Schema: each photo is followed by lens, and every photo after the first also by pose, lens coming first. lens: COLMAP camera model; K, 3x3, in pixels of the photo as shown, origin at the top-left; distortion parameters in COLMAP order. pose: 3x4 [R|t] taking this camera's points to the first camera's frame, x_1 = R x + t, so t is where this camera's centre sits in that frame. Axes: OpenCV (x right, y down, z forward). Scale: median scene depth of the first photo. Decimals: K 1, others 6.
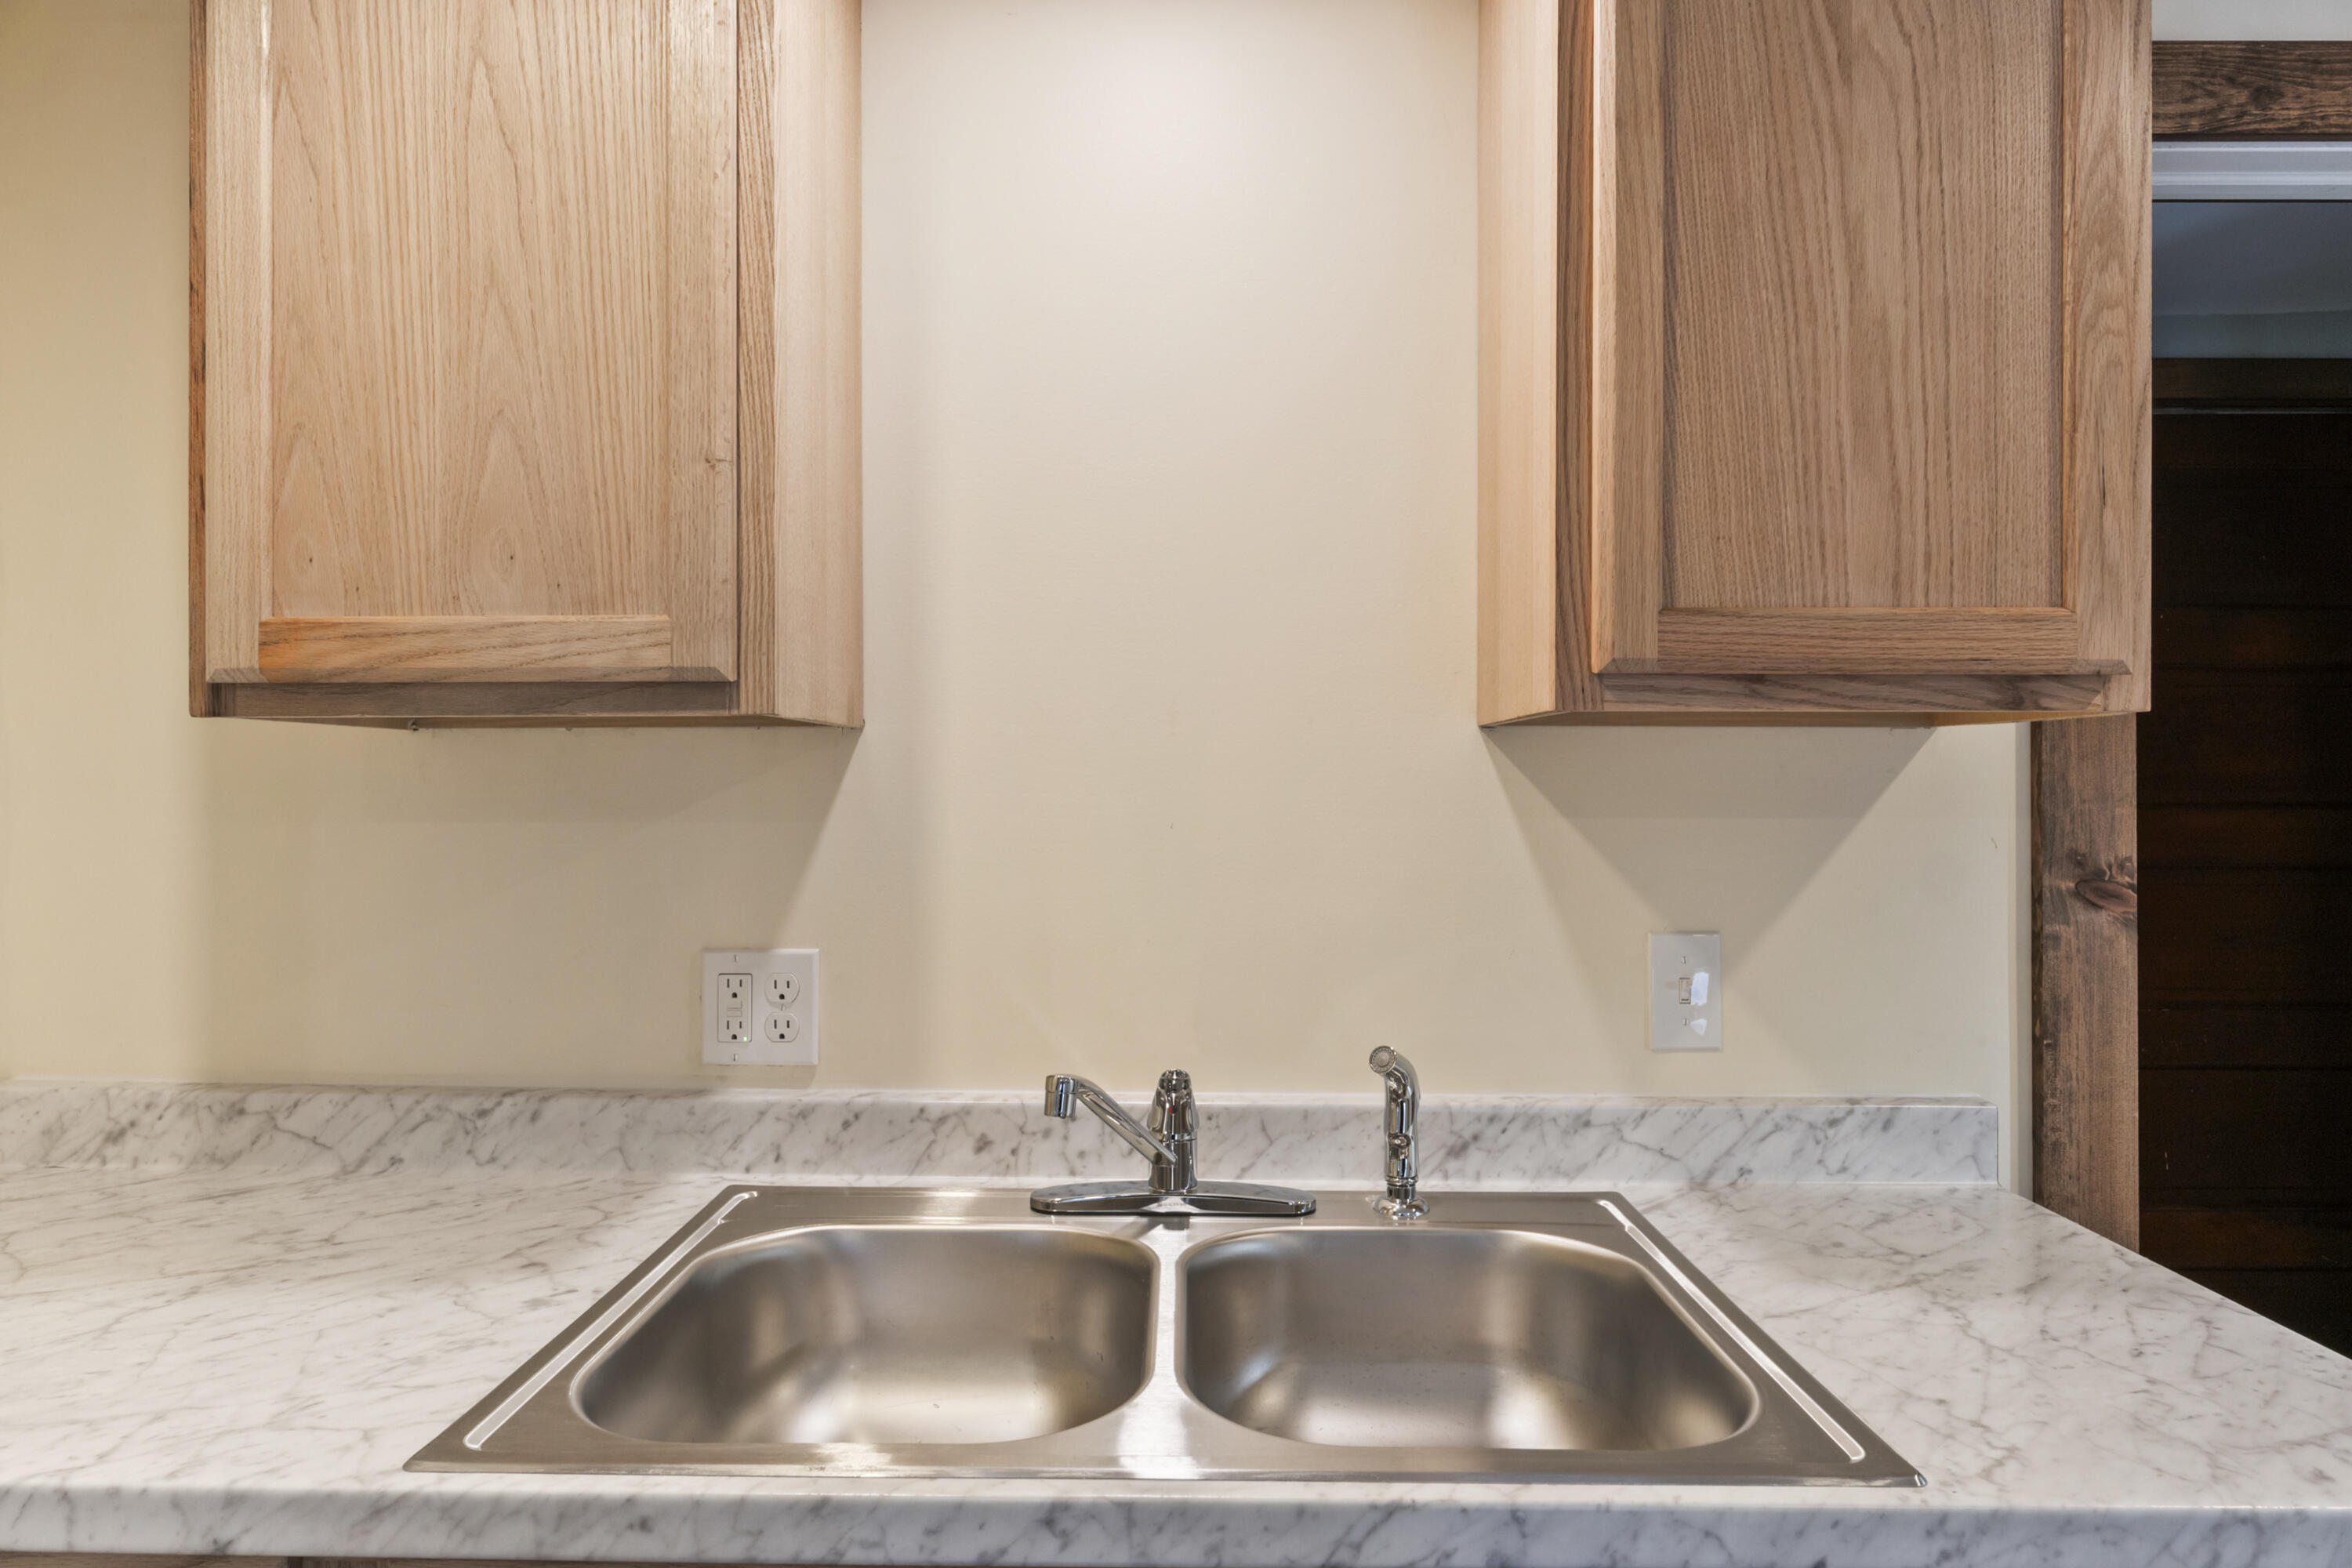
lens RADIAL K [[1432.1, 0, 1179.4], [0, 1432.1, 777.4], [0, 0, 1]] dist [-0.002742, -0.003043]
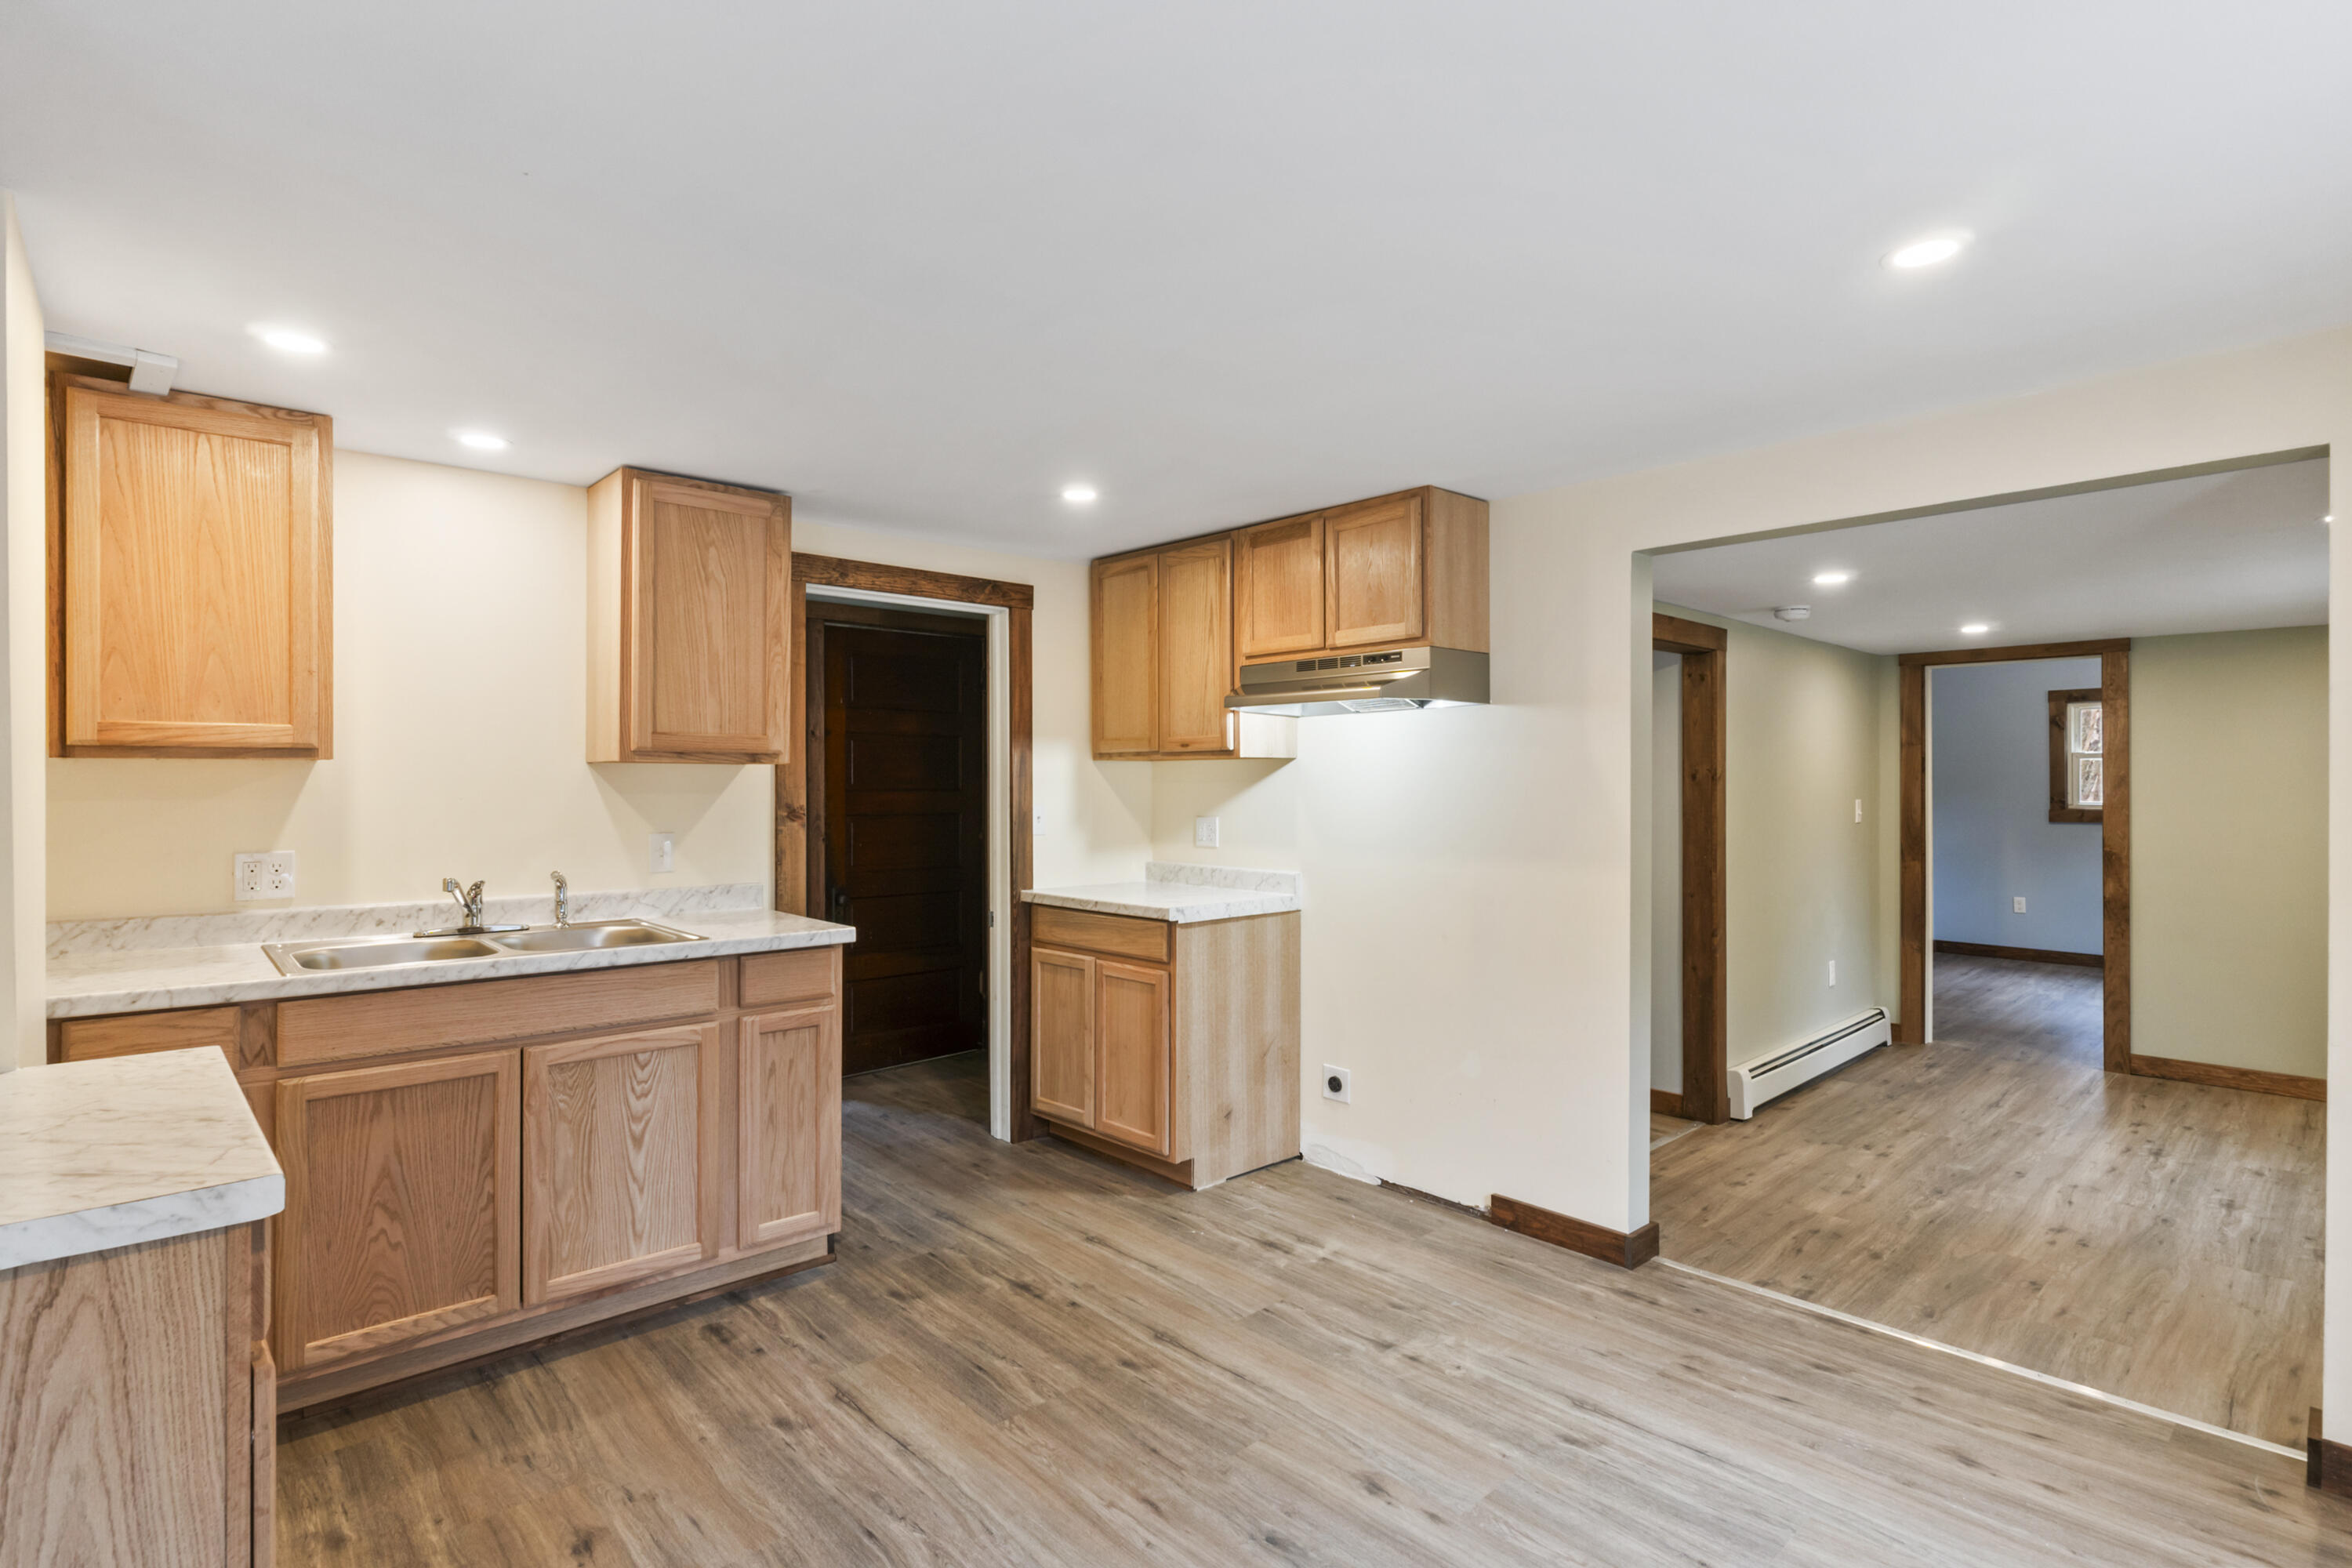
lens RADIAL K [[1133.2, 0, 1162.3], [0, 1133.2, 779.7], [0, 0, 1]] dist [-0.006041, -0.000765]
pose [[0.739393, 0.000303, 0.673274, -0.469617], [-0.005162, 0.999973, 0.005218, -0.019470], [-0.673254, -0.007334, 0.739375, -1.466181]]
